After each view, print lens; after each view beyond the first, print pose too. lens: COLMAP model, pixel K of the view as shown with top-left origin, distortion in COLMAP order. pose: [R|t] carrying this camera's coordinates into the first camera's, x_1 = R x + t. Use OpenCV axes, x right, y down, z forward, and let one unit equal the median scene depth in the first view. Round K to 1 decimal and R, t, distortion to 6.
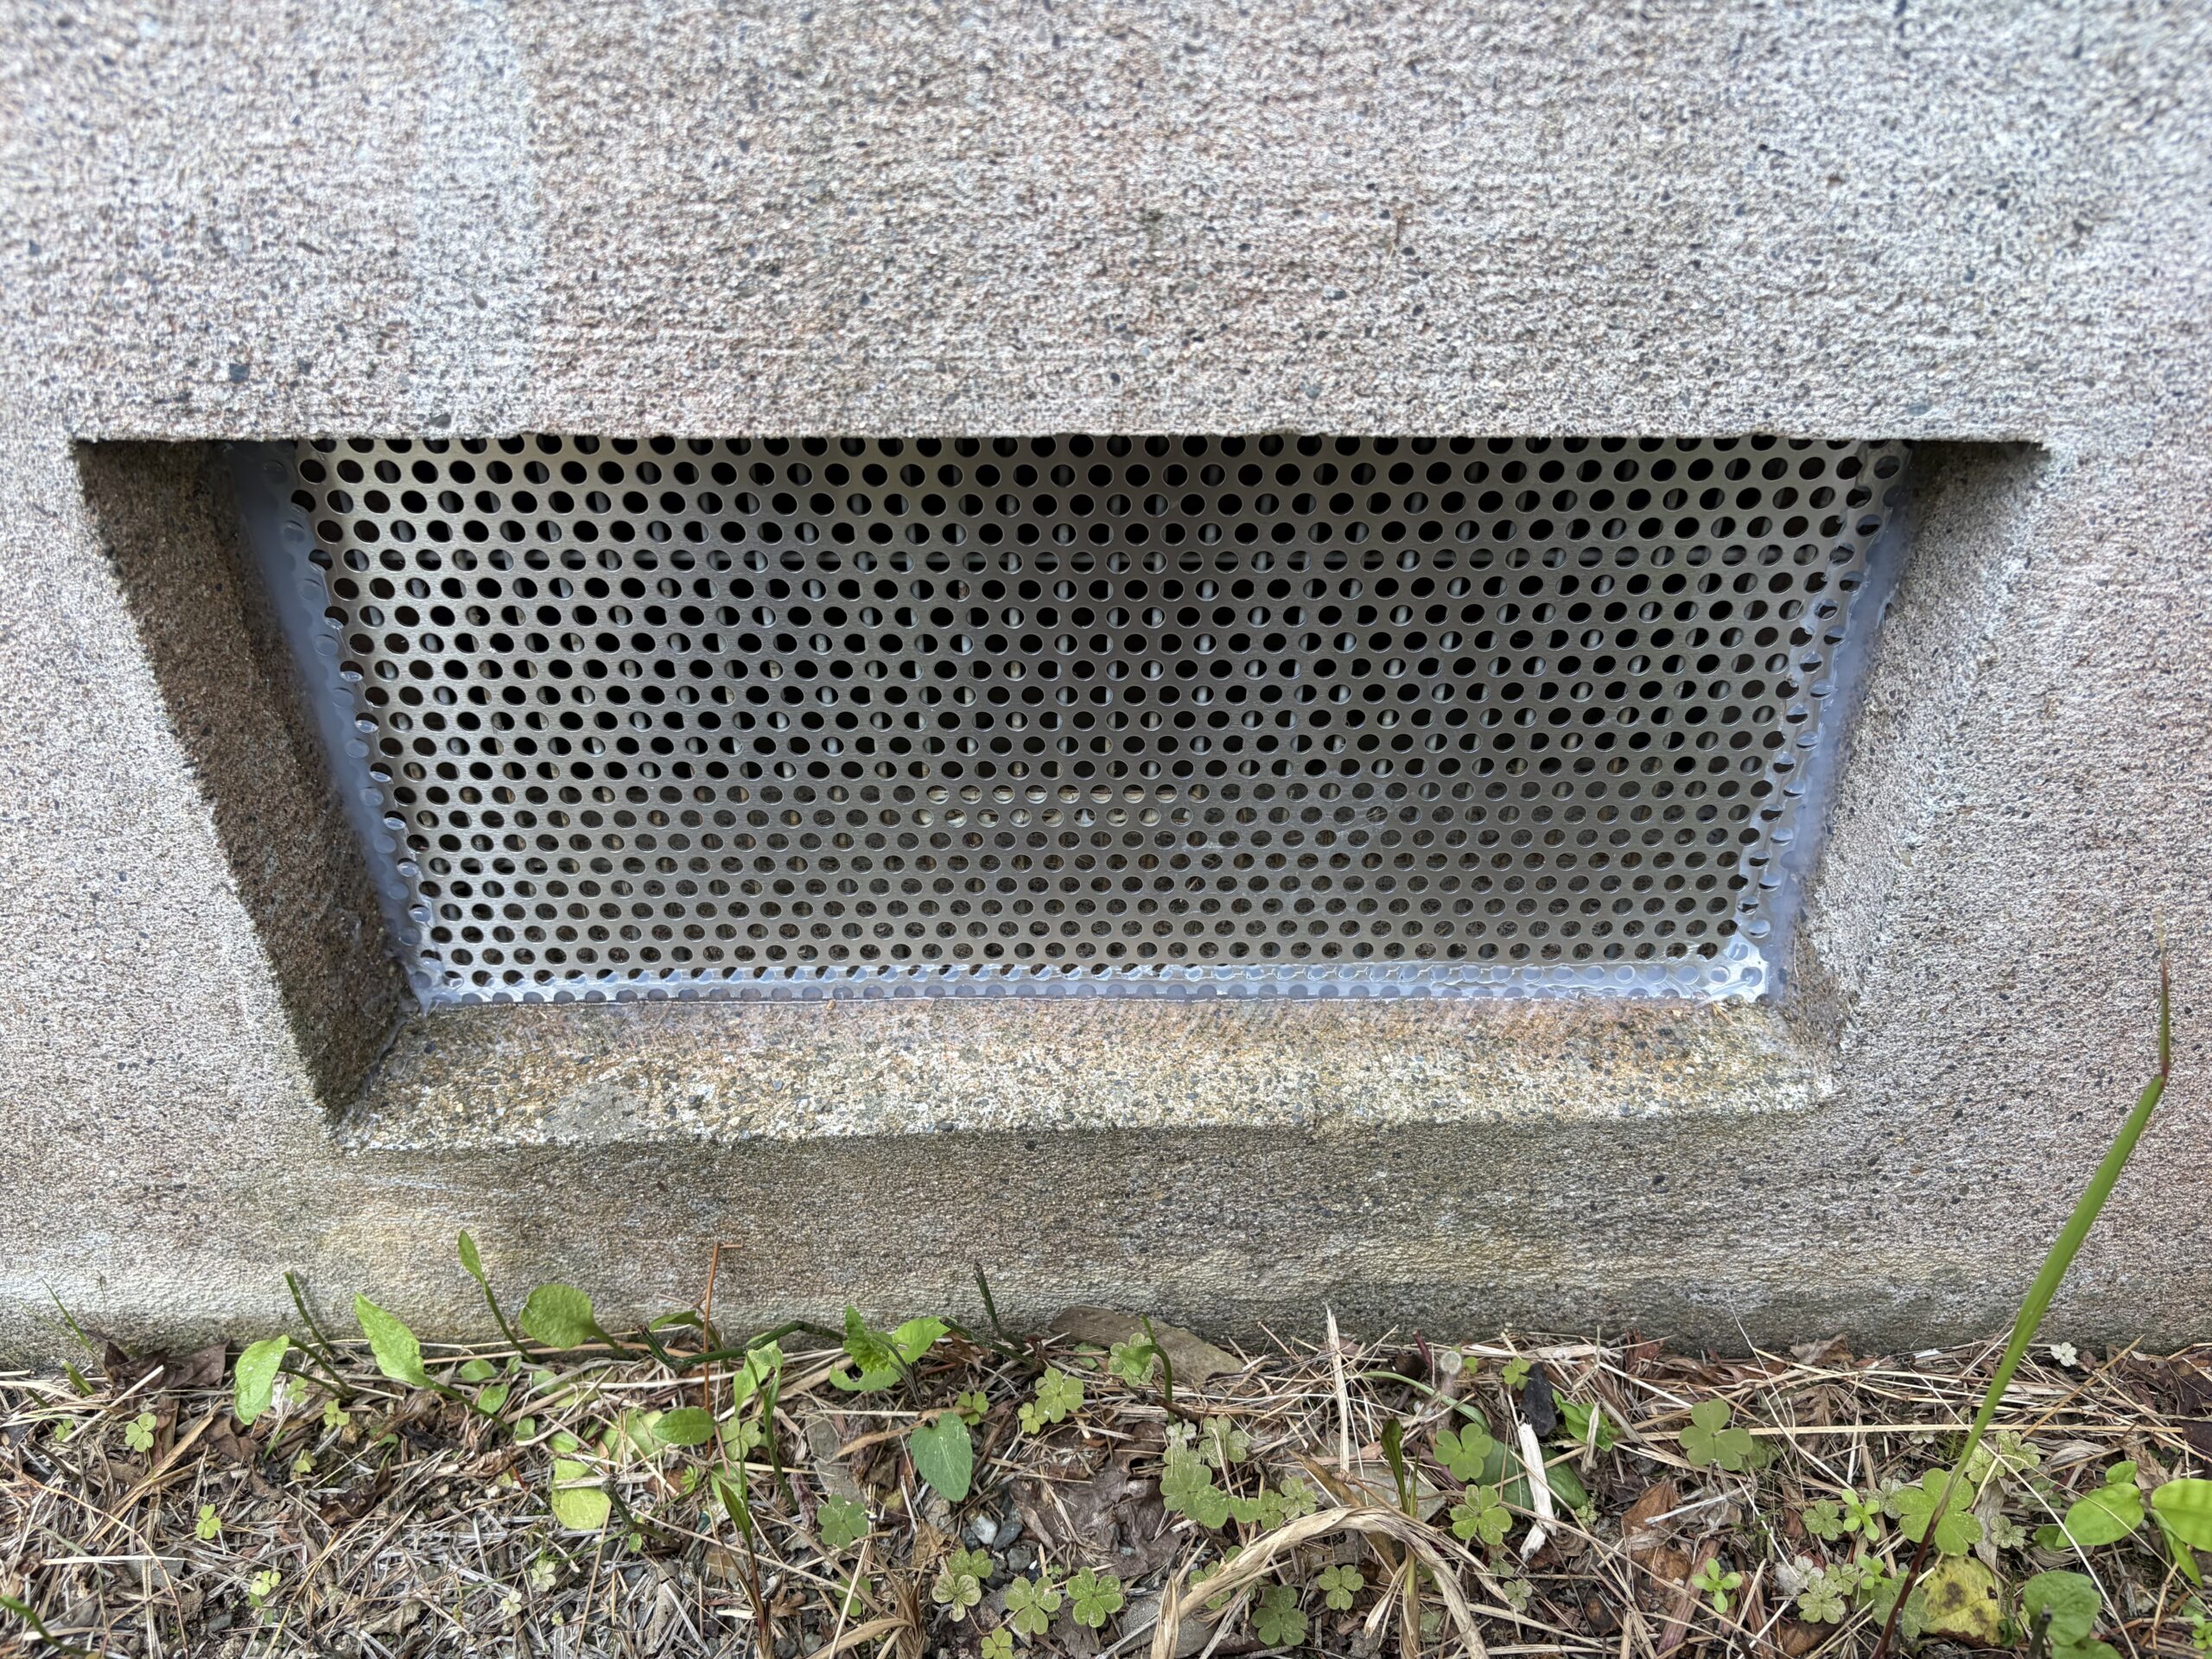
lens RADIAL K [[1690.6, 0, 1103.4], [0, 1690.6, 853.4], [0, 0, 1]] dist [-0.014248, 0.019231]
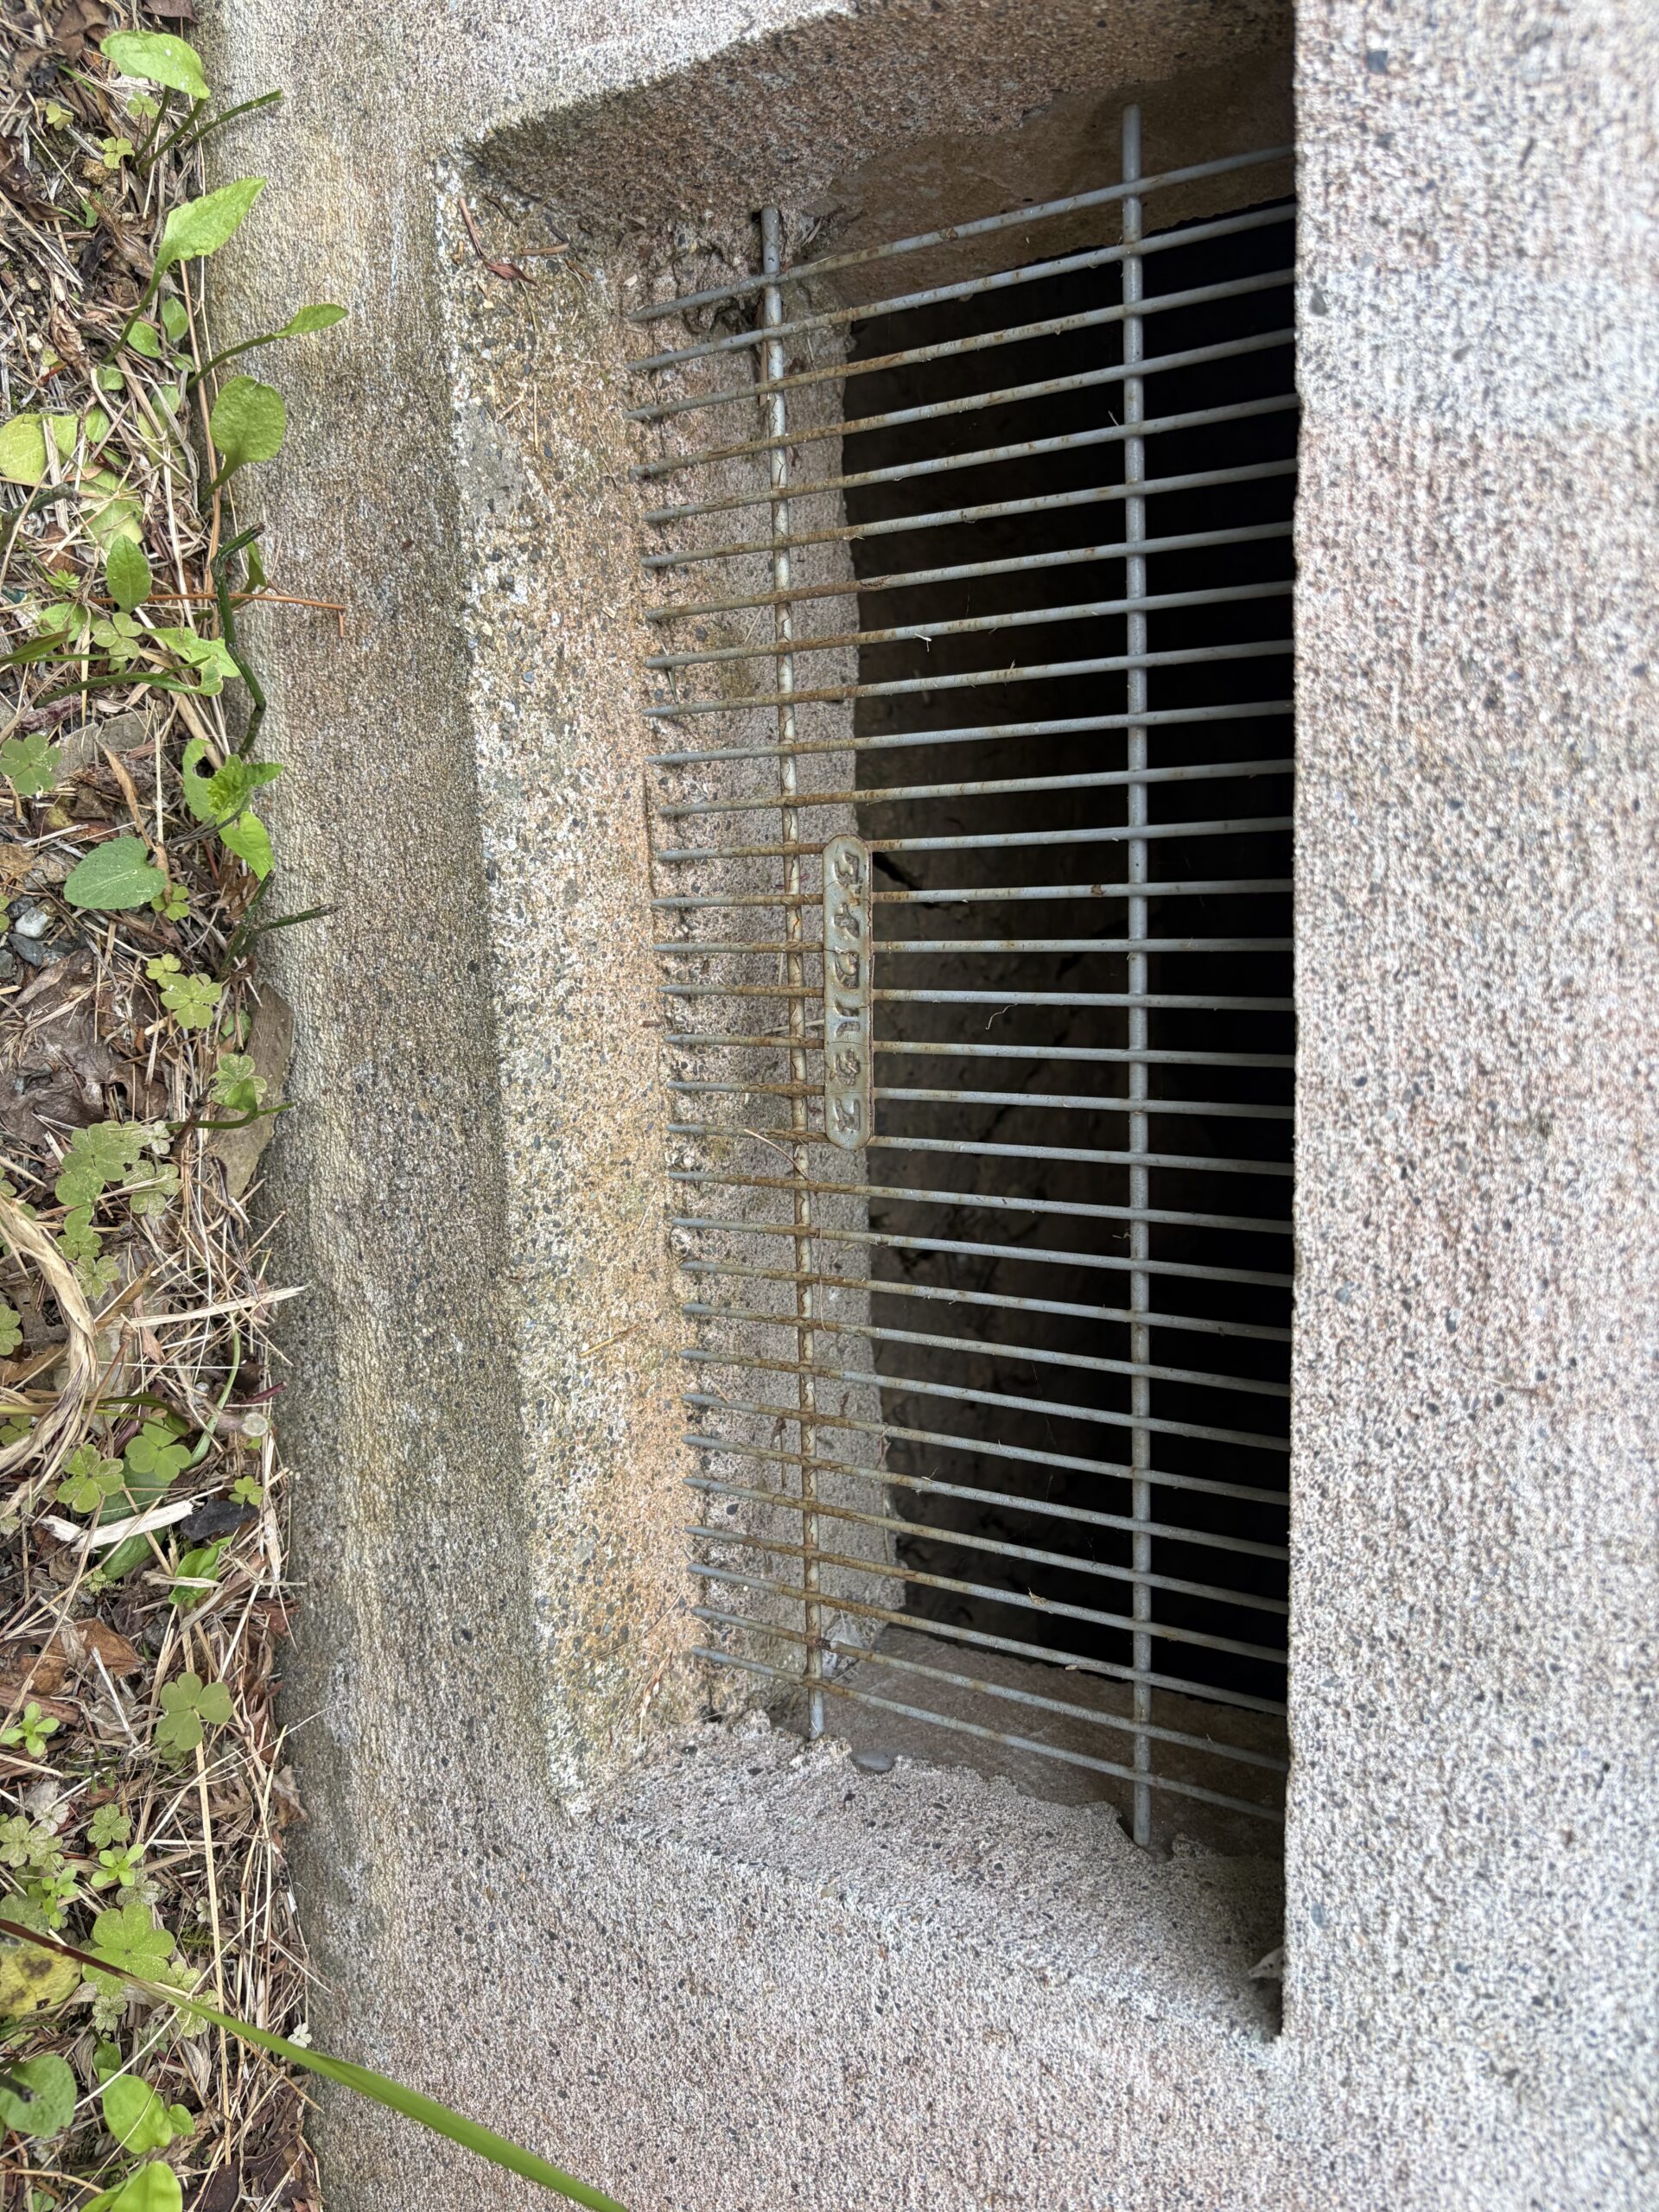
lens RADIAL K [[1690.6, 0, 829.5], [0, 1690.6, 1106.0], [0, 0, 1]] dist [-0.014248, 0.019231]
pose [[0.023517, 0.994082, 0.106059, -0.059938], [-0.997323, 0.030675, -0.066372, 0.046209], [-0.069233, -0.104214, 0.992142, 0.085130]]
